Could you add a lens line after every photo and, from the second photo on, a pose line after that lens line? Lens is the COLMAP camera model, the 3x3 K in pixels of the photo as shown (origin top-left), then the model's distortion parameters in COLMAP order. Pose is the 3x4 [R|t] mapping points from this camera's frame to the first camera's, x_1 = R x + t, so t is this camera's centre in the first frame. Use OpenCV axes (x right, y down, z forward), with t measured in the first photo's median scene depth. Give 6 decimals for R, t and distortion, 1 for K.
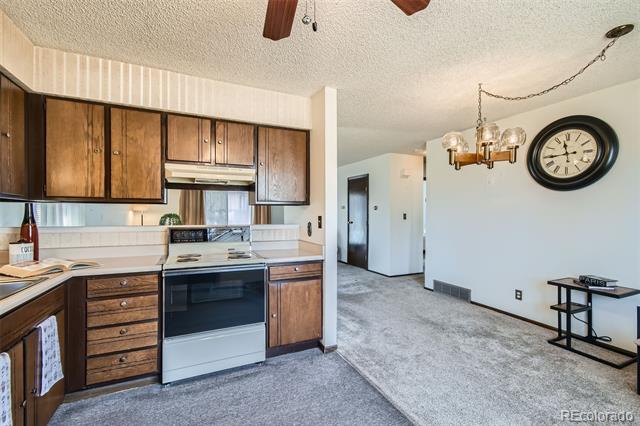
lens RADIAL K [[285.2, 0, 322.3], [0, 285.2, 217.3], [0, 0, 1]] dist [-0.007691, 0.007409]
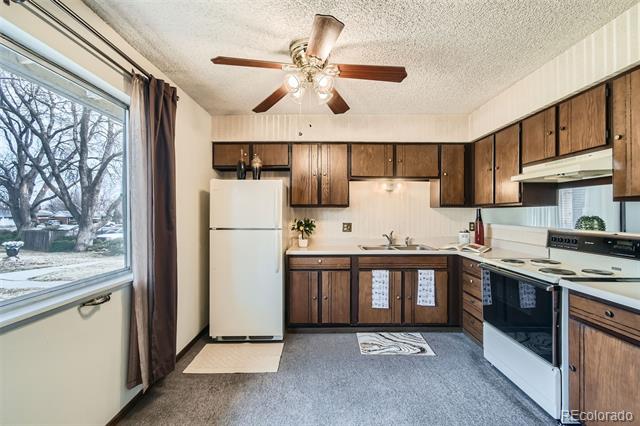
lens RADIAL K [[285.2, 0, 321.1], [0, 285.2, 213.6], [0, 0, 1]] dist [-0.007691, 0.007409]
pose [[-0.426165, 0.002711, -0.904641, 0.685586], [-0.008821, 0.999936, 0.007152, -0.020431], [0.904602, 0.011028, -0.426114, 0.735558]]
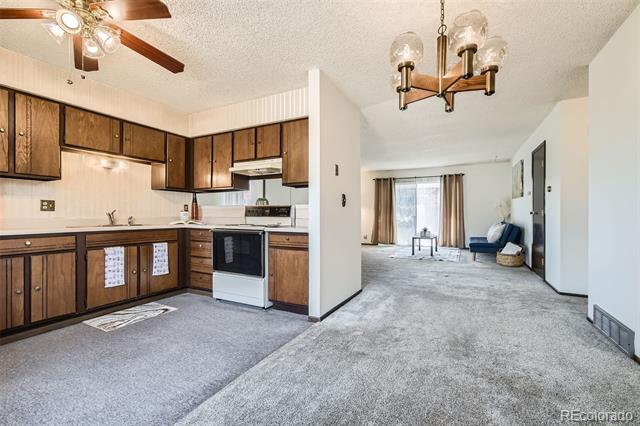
lens RADIAL K [[285.2, 0, 321.2], [0, 285.2, 214.8], [0, 0, 1]] dist [-0.007691, 0.007409]
pose [[0.609218, 0.001964, -0.793000, 0.930045], [-0.010183, 0.999934, -0.005346, 0.090539], [0.792937, 0.011332, 0.609198, 0.408186]]
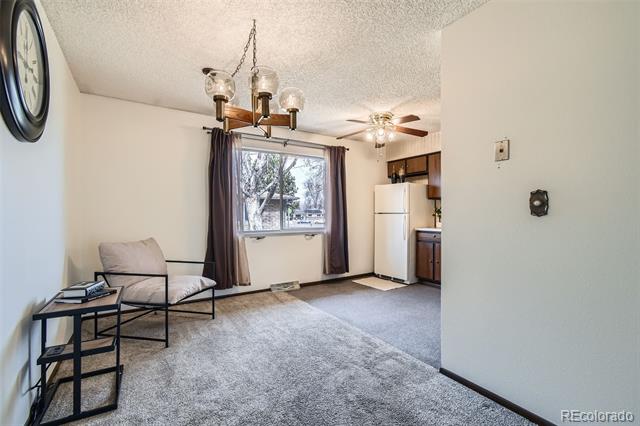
lens RADIAL K [[285.2, 0, 317.9], [0, 285.2, 214.6], [0, 0, 1]] dist [-0.007691, 0.007409]
pose [[-0.991873, 0.003661, -0.127178, 0.508751], [0.001828, 0.999893, 0.014521, 0.033585], [0.127218, 0.014170, -0.991774, 1.837880]]
